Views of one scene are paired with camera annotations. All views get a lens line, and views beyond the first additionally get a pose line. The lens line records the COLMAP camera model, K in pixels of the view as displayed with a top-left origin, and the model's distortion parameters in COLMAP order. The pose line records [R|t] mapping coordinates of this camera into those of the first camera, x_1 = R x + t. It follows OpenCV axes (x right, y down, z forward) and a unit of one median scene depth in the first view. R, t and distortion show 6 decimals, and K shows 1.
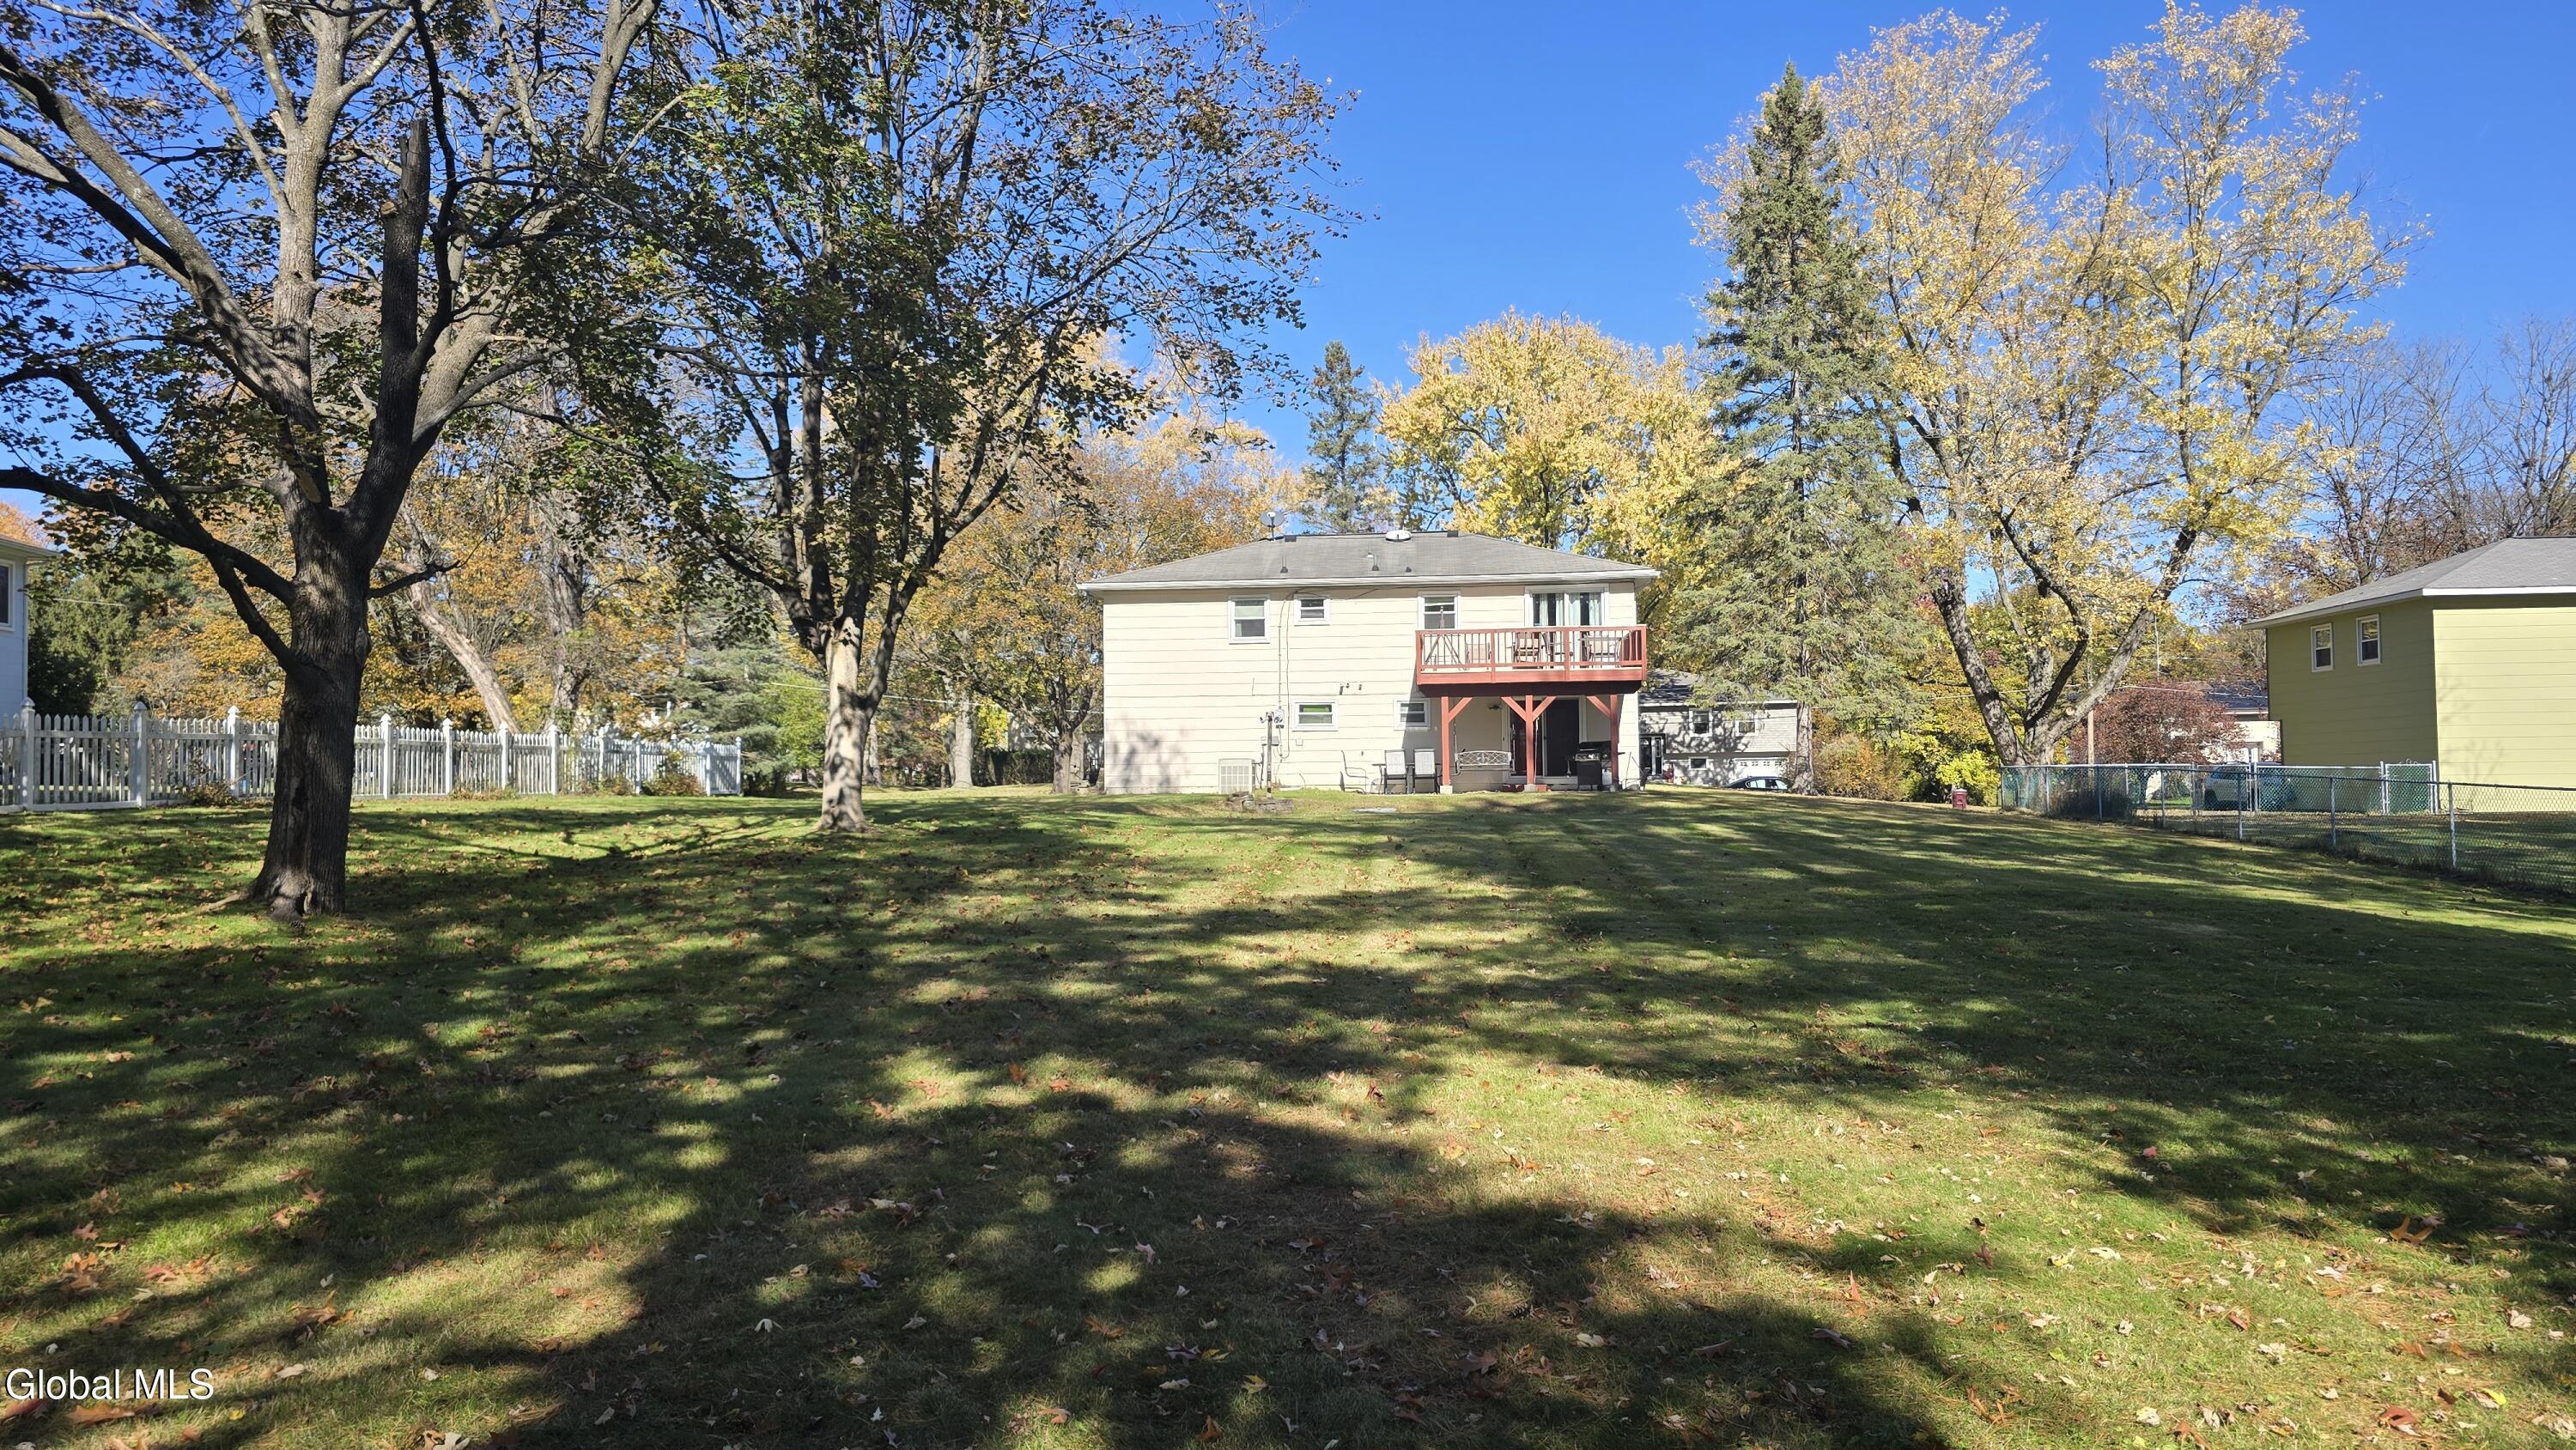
lens RADIAL K [[1662.9, 0, 1300.4], [0, 1662.9, 724.7], [0, 0, 1]] dist [0.094956, -0.137249]
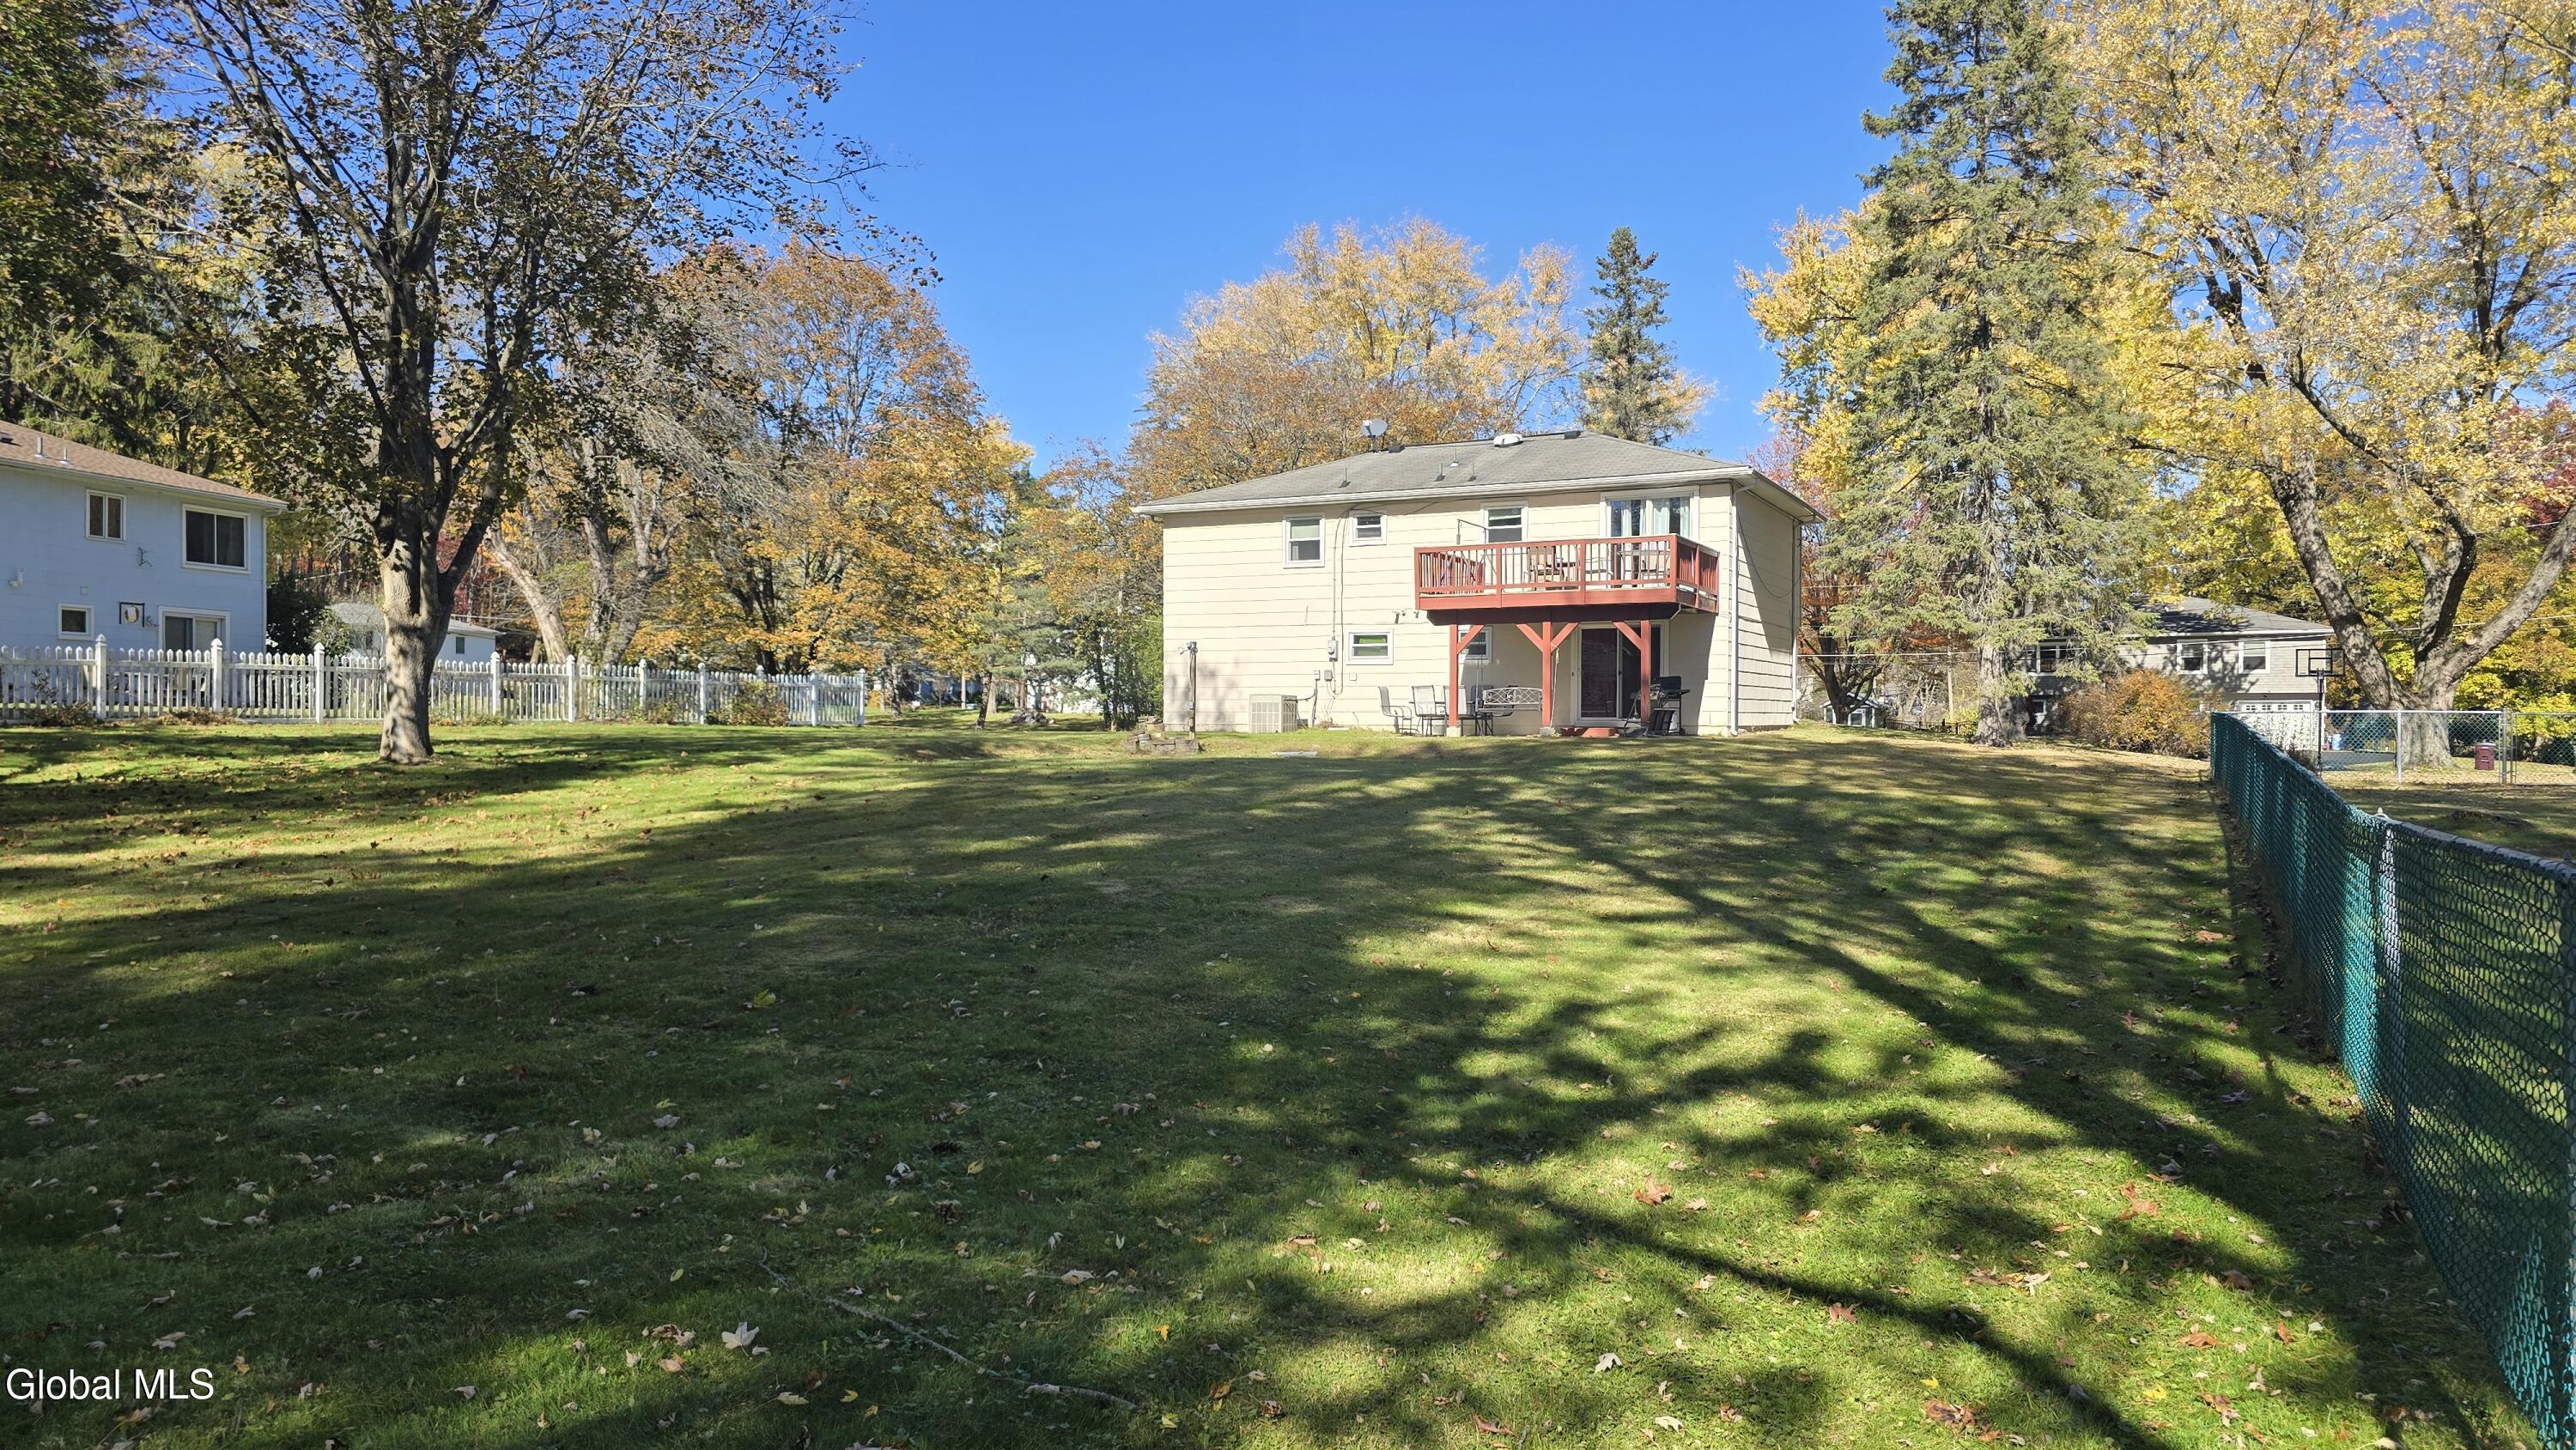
lens RADIAL K [[1662.9, 0, 1300.4], [0, 1662.9, 724.7], [0, 0, 1]] dist [0.094956, -0.137249]
pose [[0.933705, 0.015197, -0.357721, 0.294127], [-0.001479, 0.999254, 0.038590, 0.001953], [0.358040, -0.035502, 0.933031, 0.149857]]
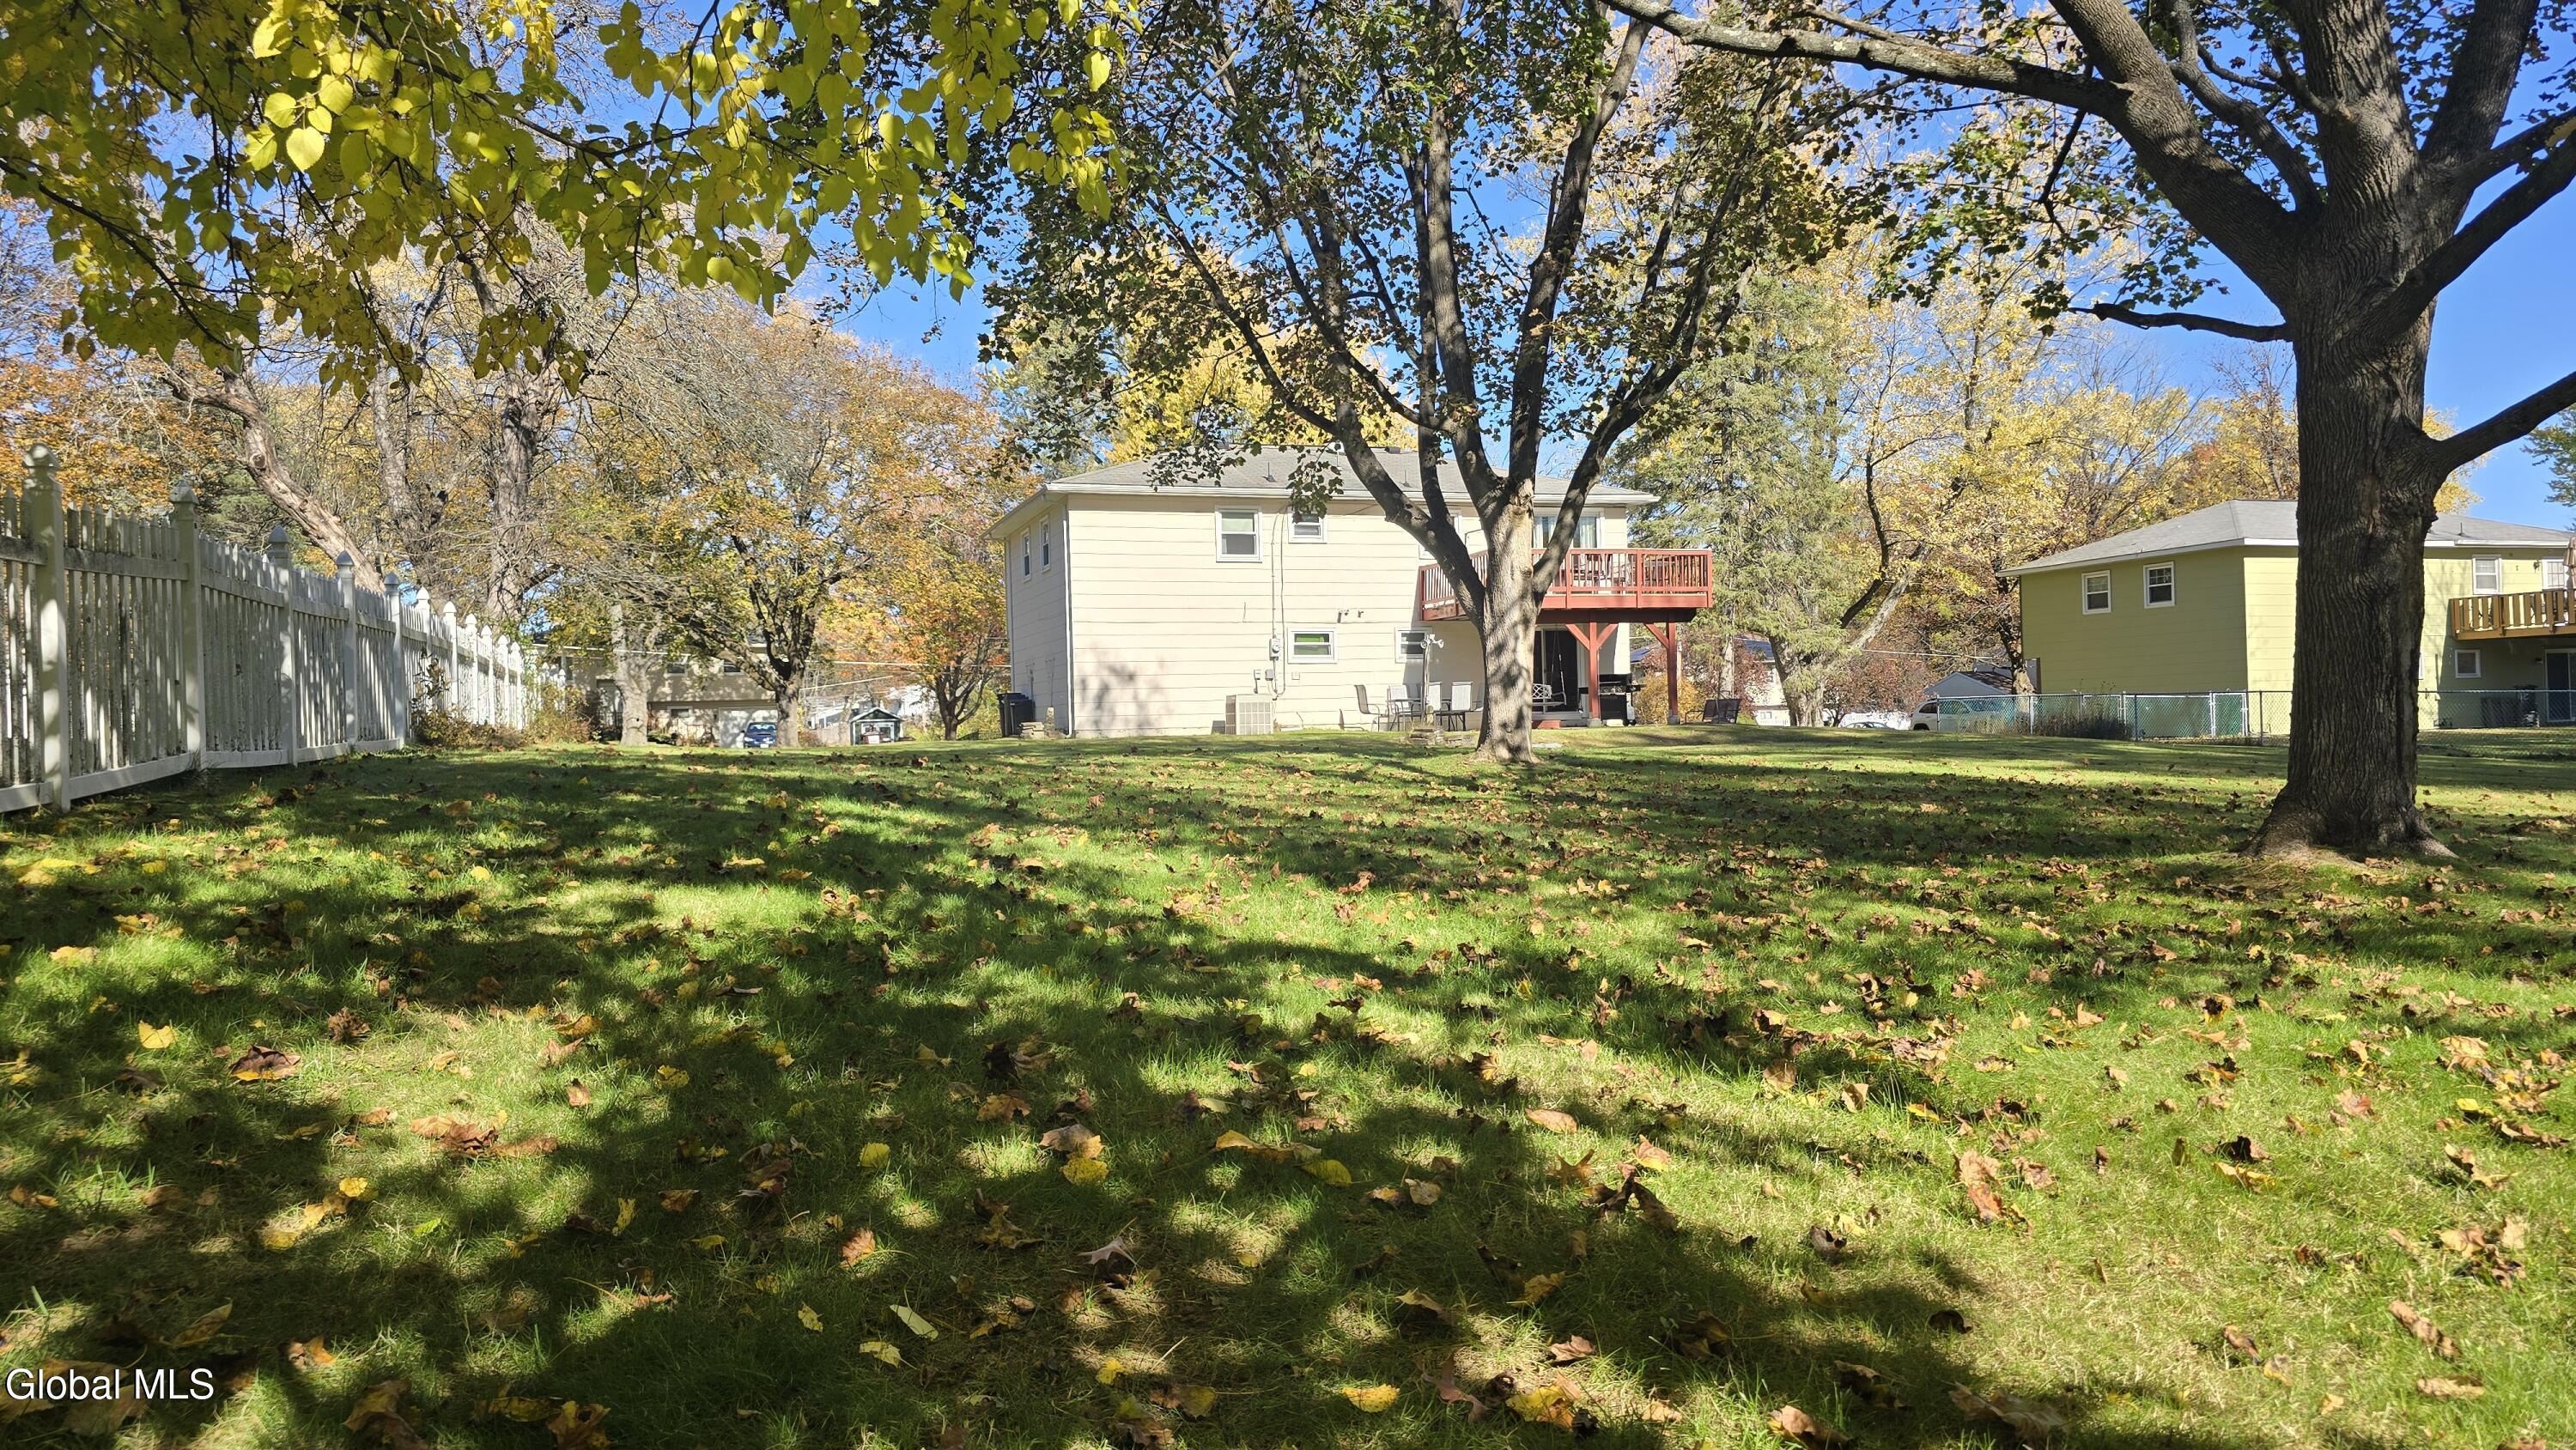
lens RADIAL K [[1662.9, 0, 1300.4], [0, 1662.9, 724.7], [0, 0, 1]] dist [0.094956, -0.137249]
pose [[0.919581, -0.011638, 0.392728, -0.342547], [0.001651, 0.999667, 0.025759, 0.013457], [-0.392897, -0.023039, 0.919294, 0.191370]]
